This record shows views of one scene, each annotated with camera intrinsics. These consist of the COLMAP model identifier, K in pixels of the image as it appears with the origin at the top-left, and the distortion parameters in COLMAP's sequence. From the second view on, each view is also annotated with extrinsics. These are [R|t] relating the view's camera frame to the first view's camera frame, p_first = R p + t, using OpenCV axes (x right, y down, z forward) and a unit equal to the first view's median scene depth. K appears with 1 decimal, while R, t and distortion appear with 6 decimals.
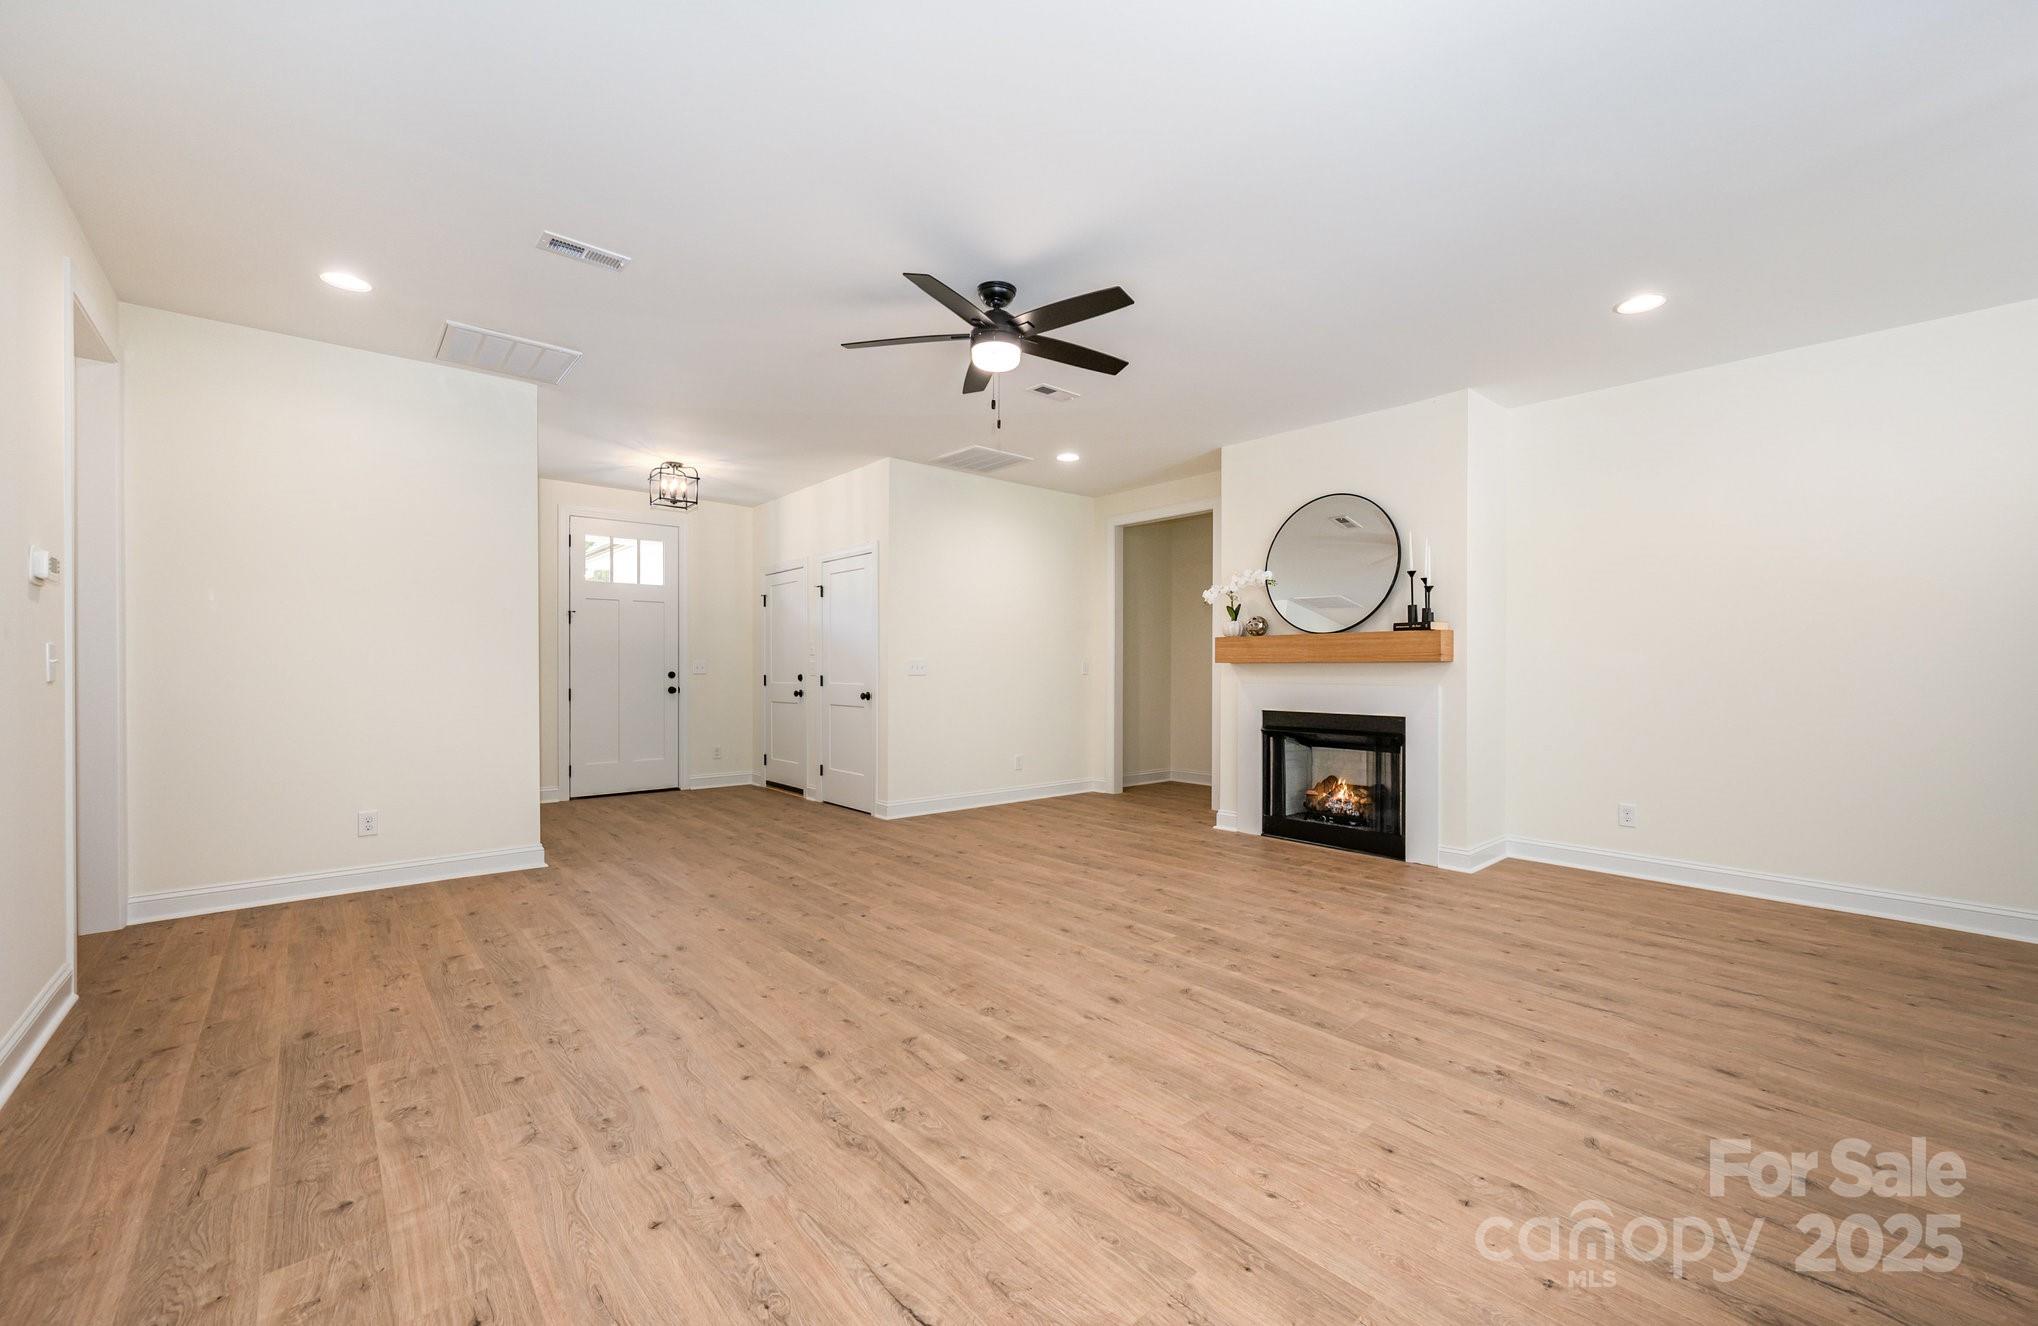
lens RADIAL K [[813.5, 0, 1021.7], [0, 813.5, 668.7], [0, 0, 1]] dist [0.002533, 0.000498]
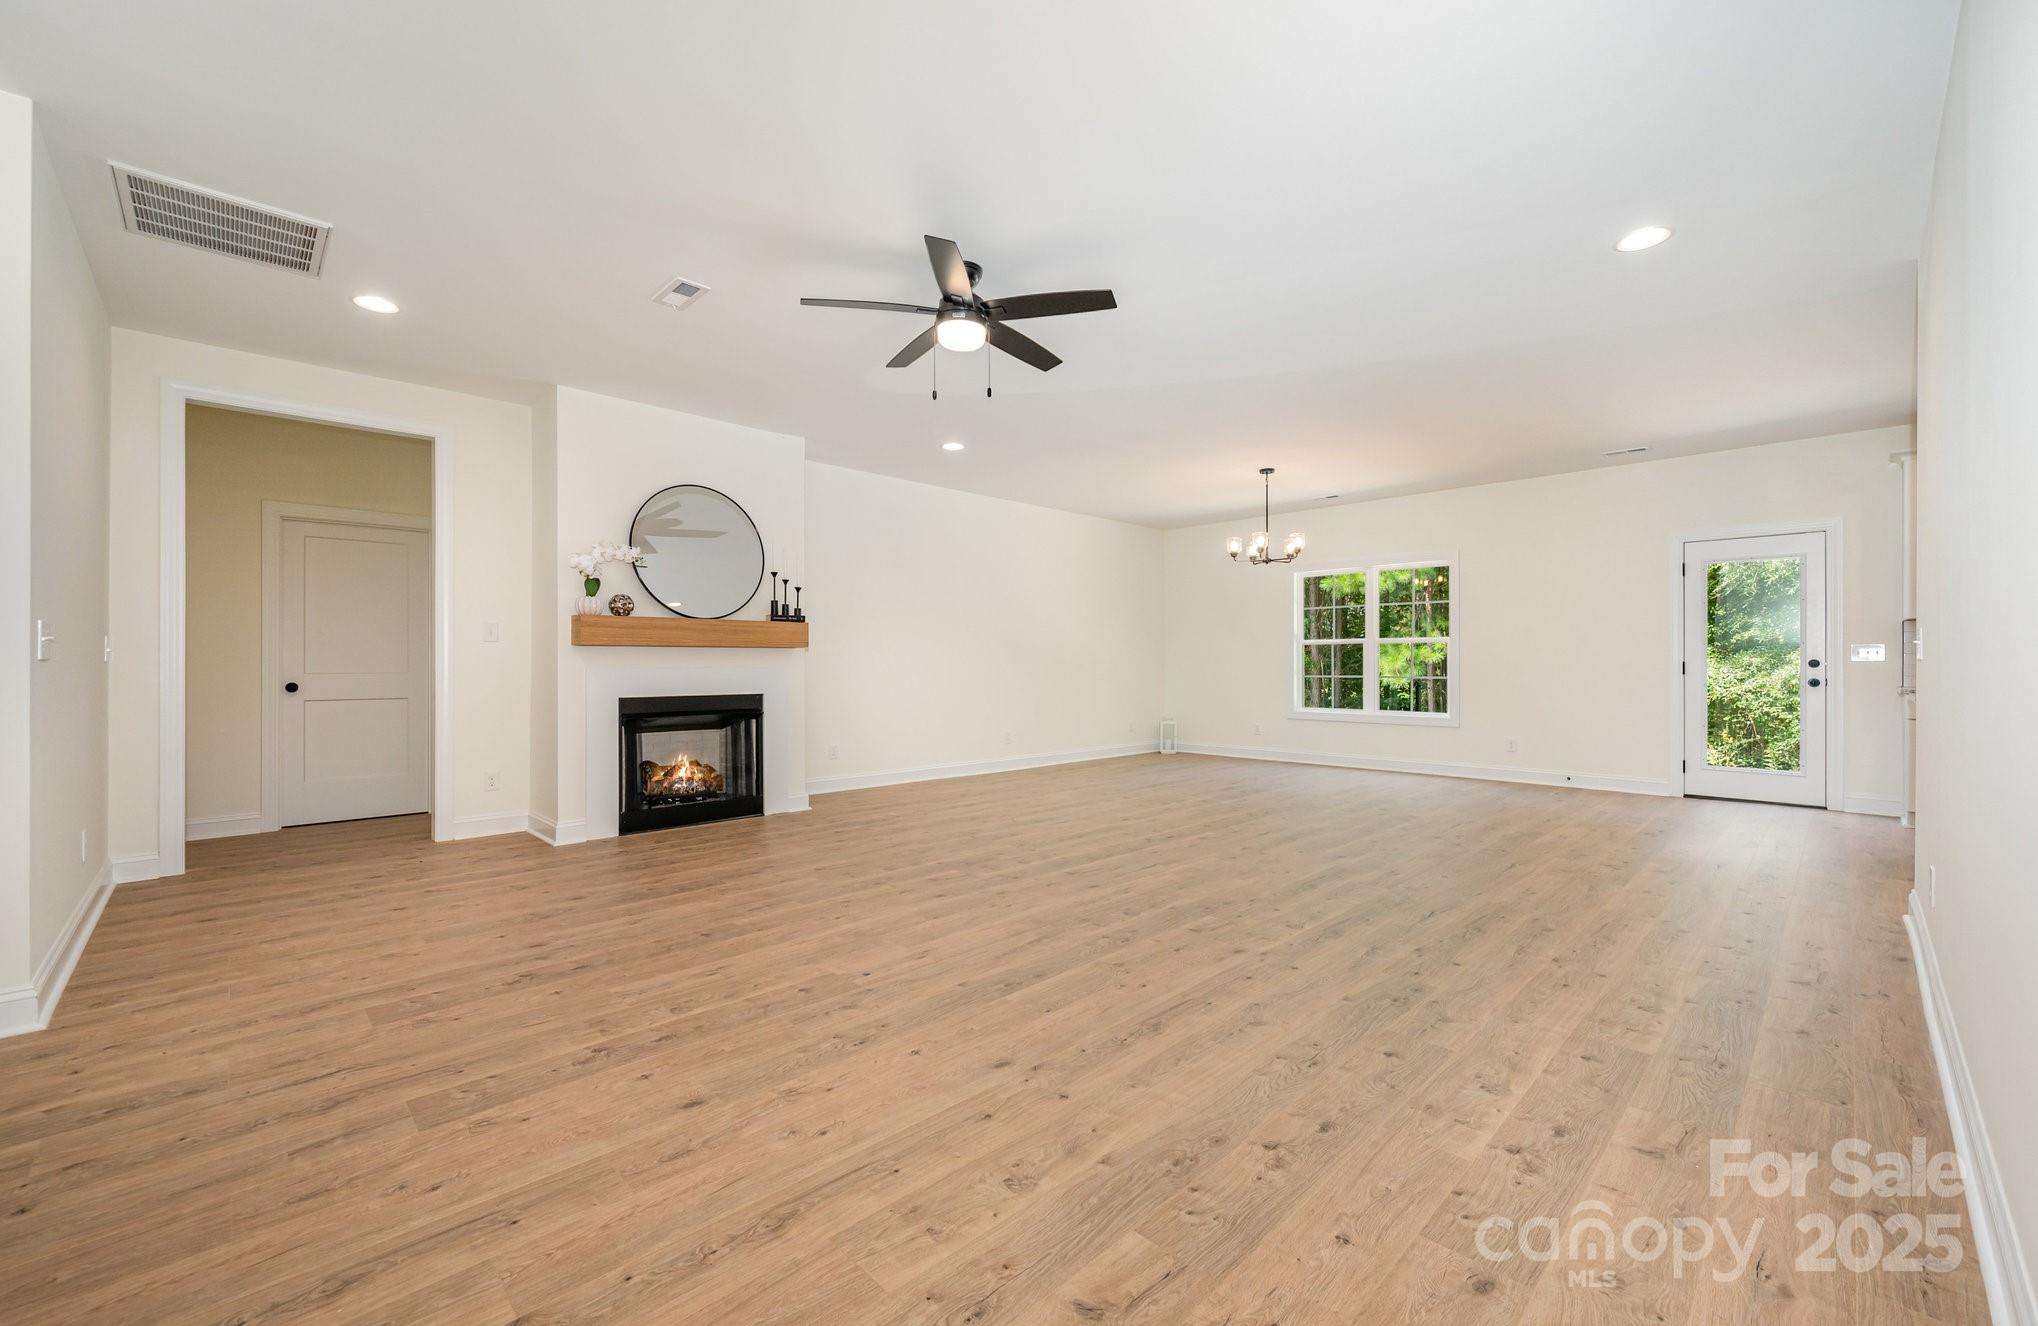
lens RADIAL K [[813.5, 0, 1013.1], [0, 813.5, 658.4], [0, 0, 1]] dist [0.002533, 0.000498]
pose [[-0.053881, 0.006062, 0.998529, -0.776682], [0.000798, 0.999982, -0.006027, 0.015629], [-0.998547, 0.000472, -0.053884, 0.741514]]
